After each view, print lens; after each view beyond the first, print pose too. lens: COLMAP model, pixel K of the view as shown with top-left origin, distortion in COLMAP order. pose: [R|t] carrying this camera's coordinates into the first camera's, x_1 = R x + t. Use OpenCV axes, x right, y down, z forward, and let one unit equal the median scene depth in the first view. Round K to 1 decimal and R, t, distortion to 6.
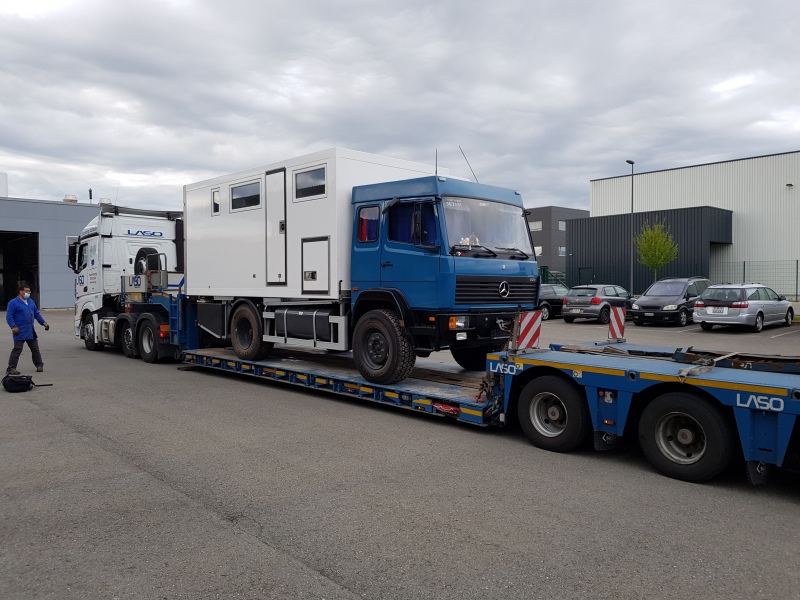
lens RADIAL K [[622.6, 0, 402.9], [0, 622.6, 300.0], [0, 0, 1]] dist [0.001584, -0.038316]
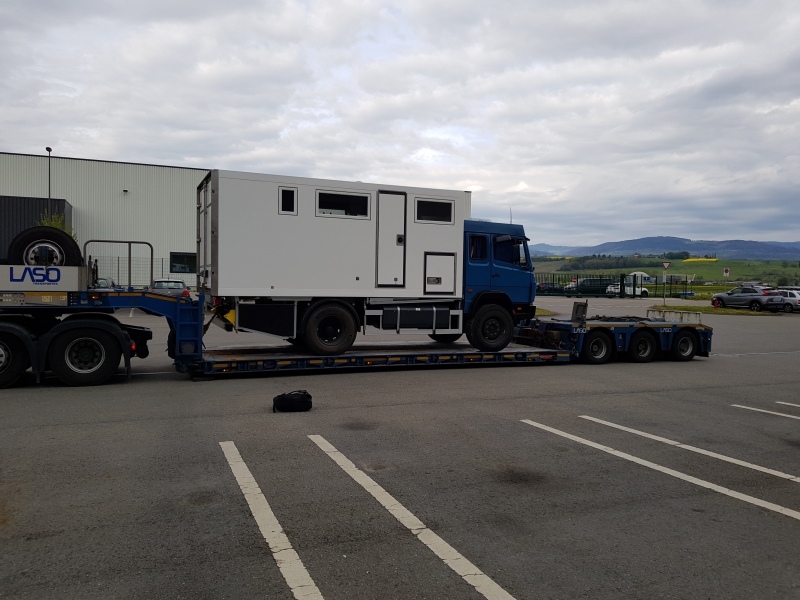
lens RADIAL K [[622.6, 0, 402.9], [0, 622.6, 300.0], [0, 0, 1]] dist [0.001584, -0.038316]
pose [[0.355674, -0.019815, 0.934400, -1.435570], [0.004448, 0.999800, 0.019509, -0.024206], [-0.934600, -0.002783, 0.355691, 0.595854]]
